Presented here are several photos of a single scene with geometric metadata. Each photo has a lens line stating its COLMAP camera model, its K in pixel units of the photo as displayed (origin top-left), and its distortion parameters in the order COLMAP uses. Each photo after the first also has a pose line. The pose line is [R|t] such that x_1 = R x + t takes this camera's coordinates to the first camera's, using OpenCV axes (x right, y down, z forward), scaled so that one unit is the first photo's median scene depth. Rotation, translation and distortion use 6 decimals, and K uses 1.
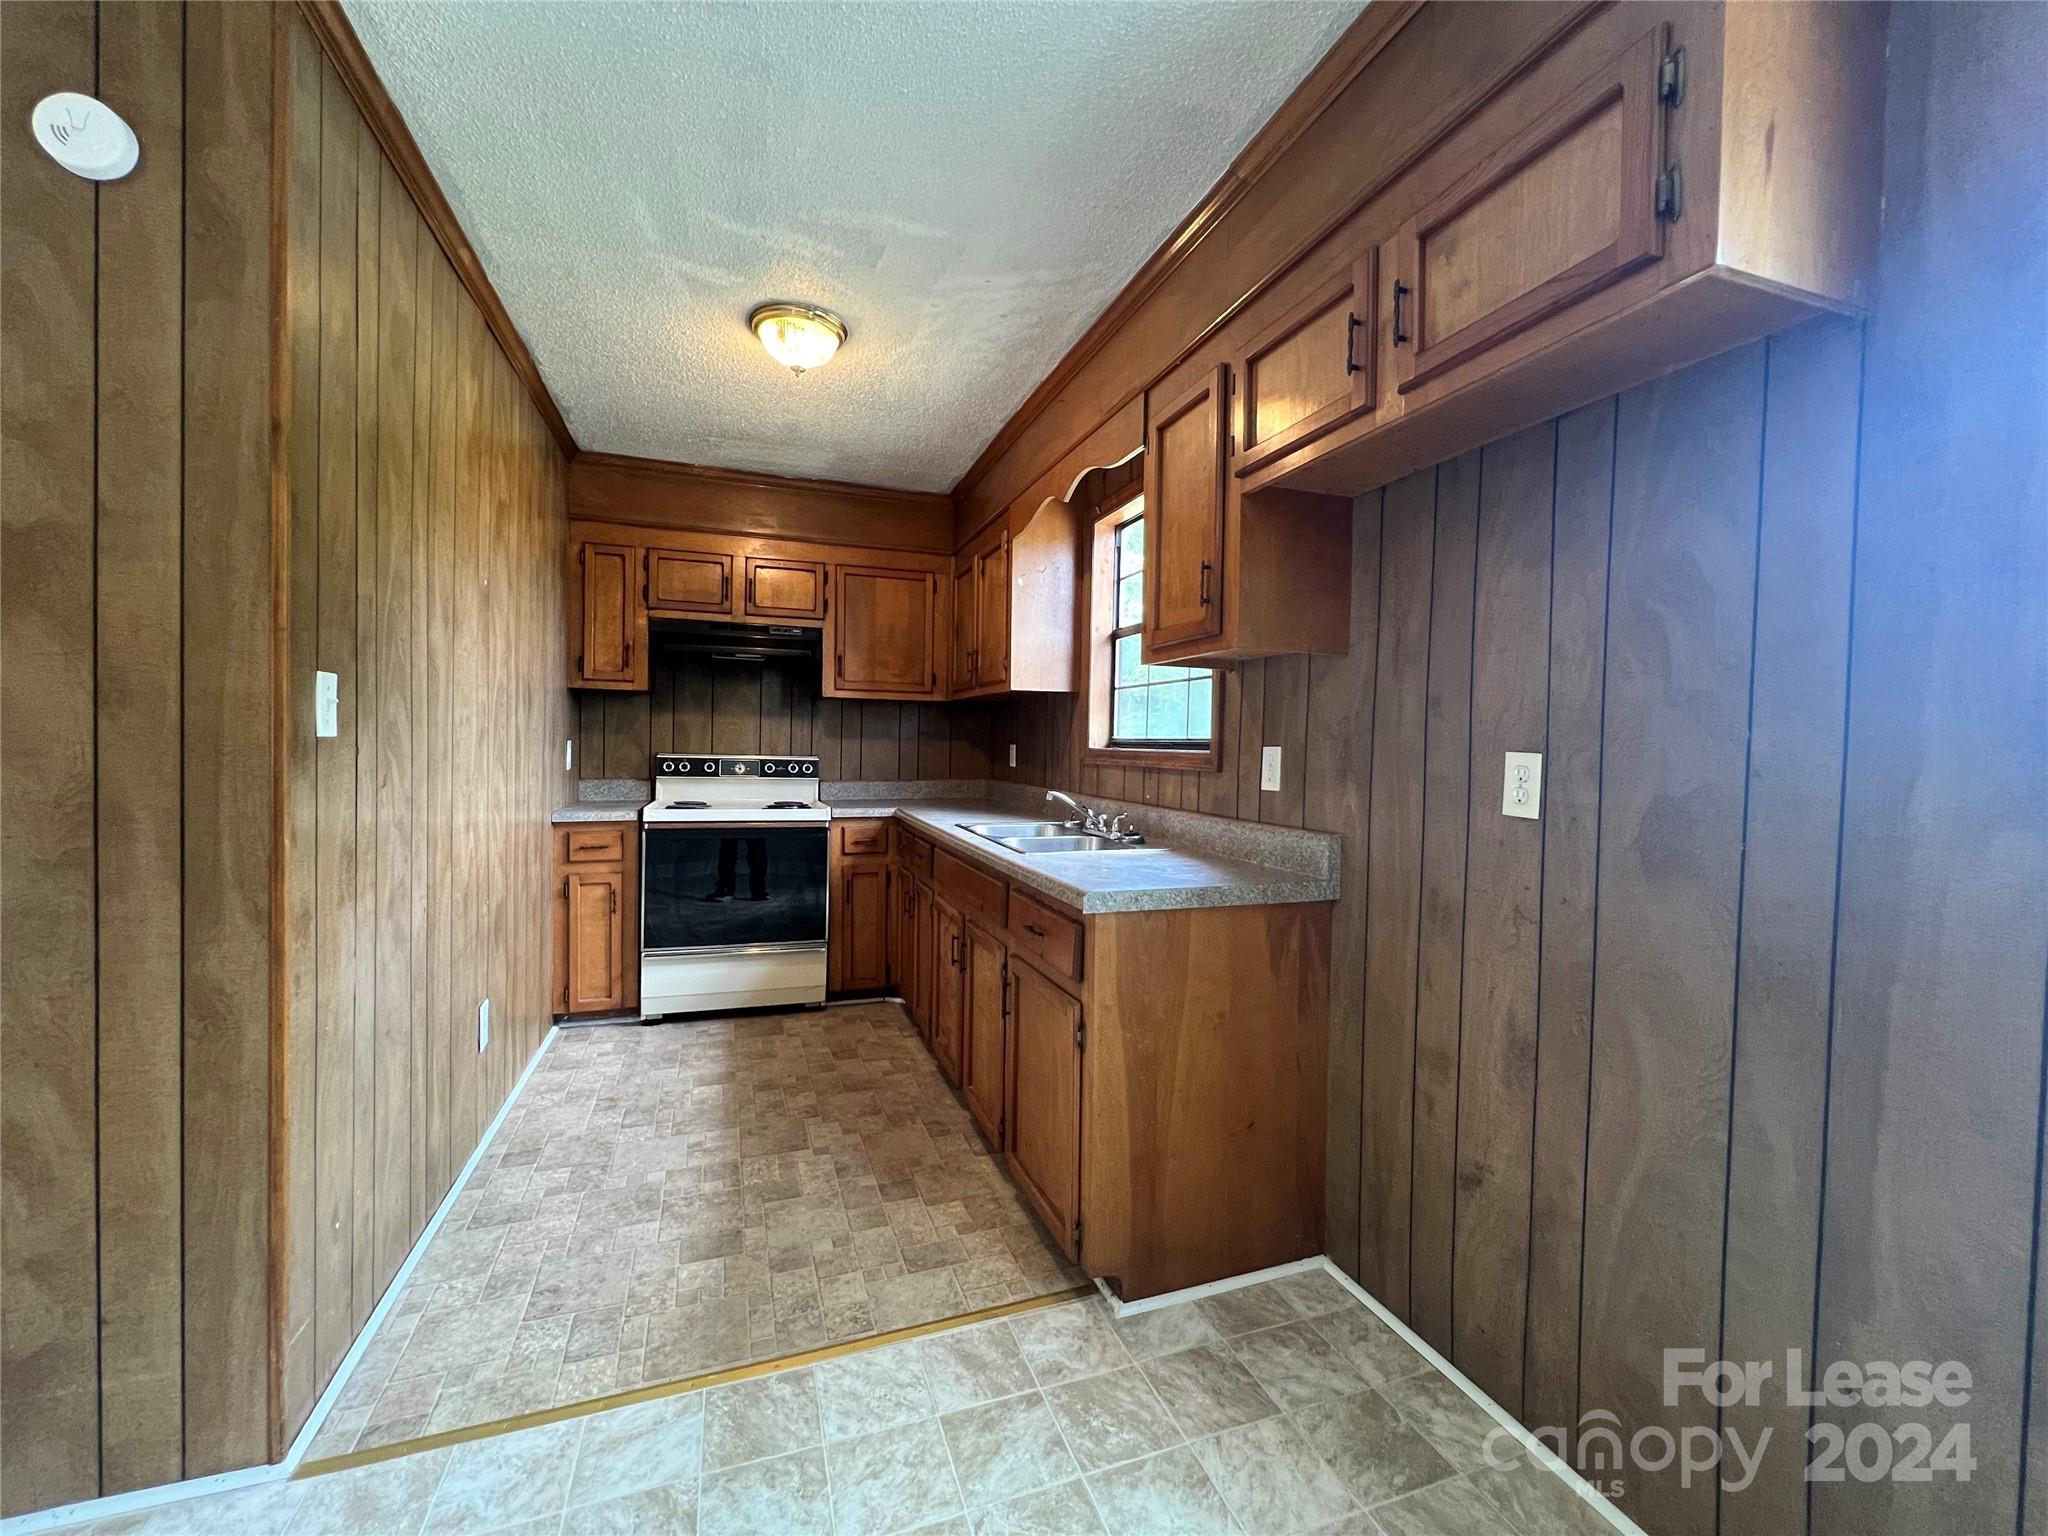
lens RADIAL K [[821.3, 0, 1018.4], [0, 821.3, 763.0], [0, 0, 1]] dist [-0.002366, -0.000449]
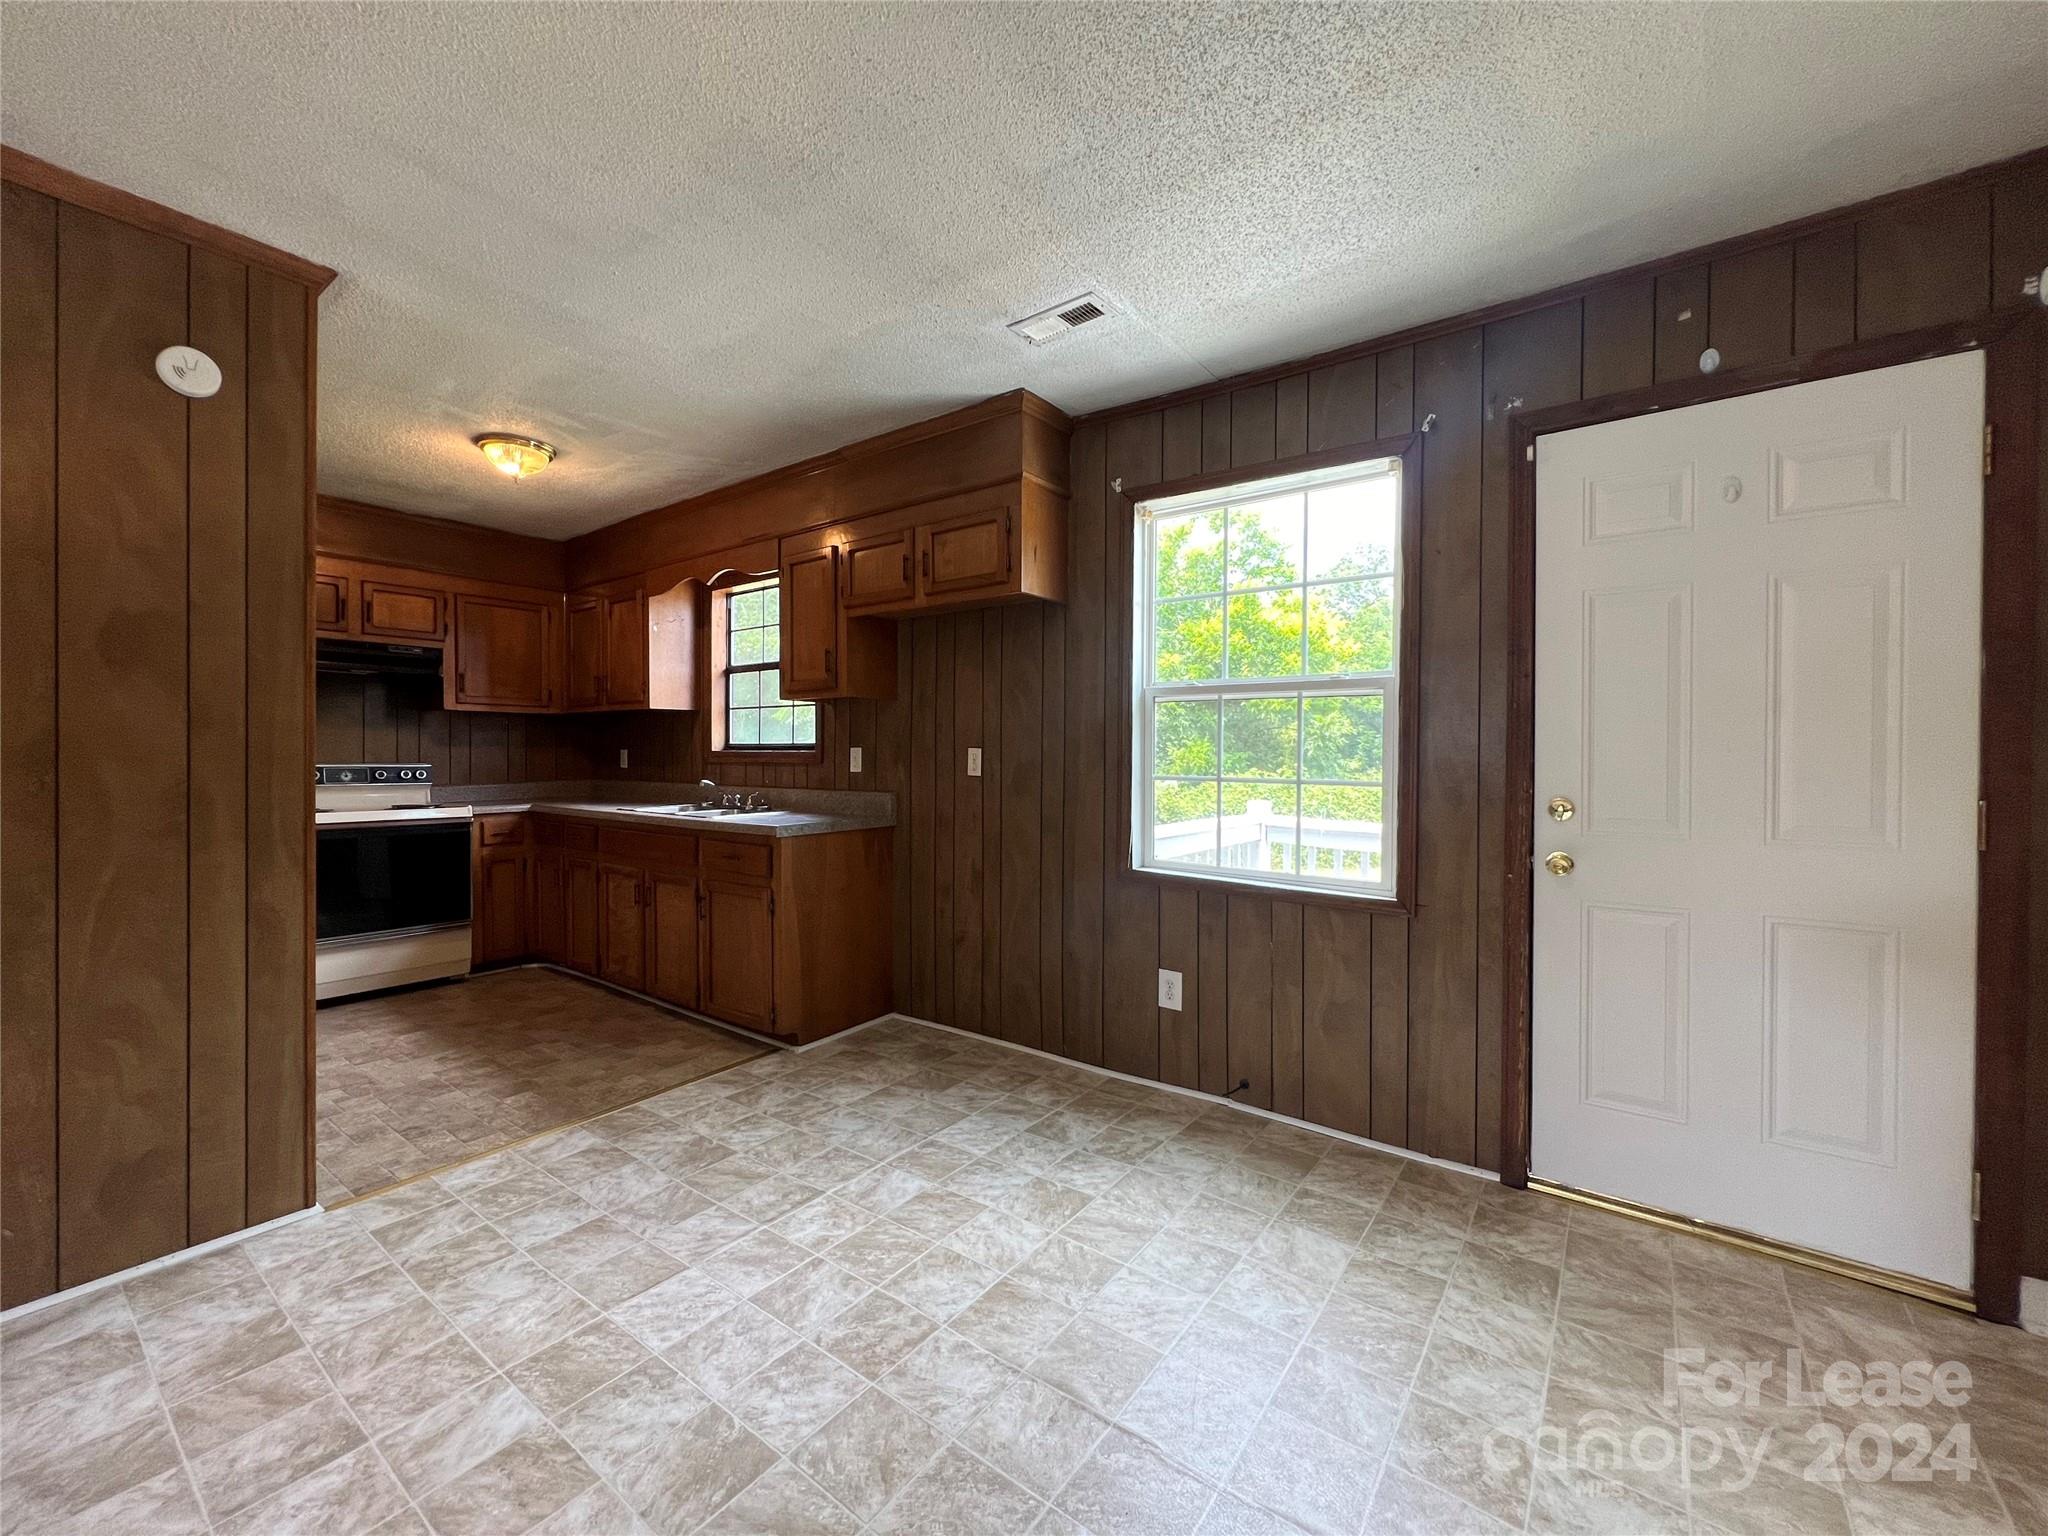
lens RADIAL K [[821.3, 0, 1018.4], [0, 821.3, 763.0], [0, 0, 1]] dist [-0.002366, -0.000449]
pose [[0.827453, -0.023500, 0.561043, -0.427657], [0.026182, 0.999652, 0.003256, 0.018328], [-0.560924, 0.011995, 0.827780, -0.723358]]
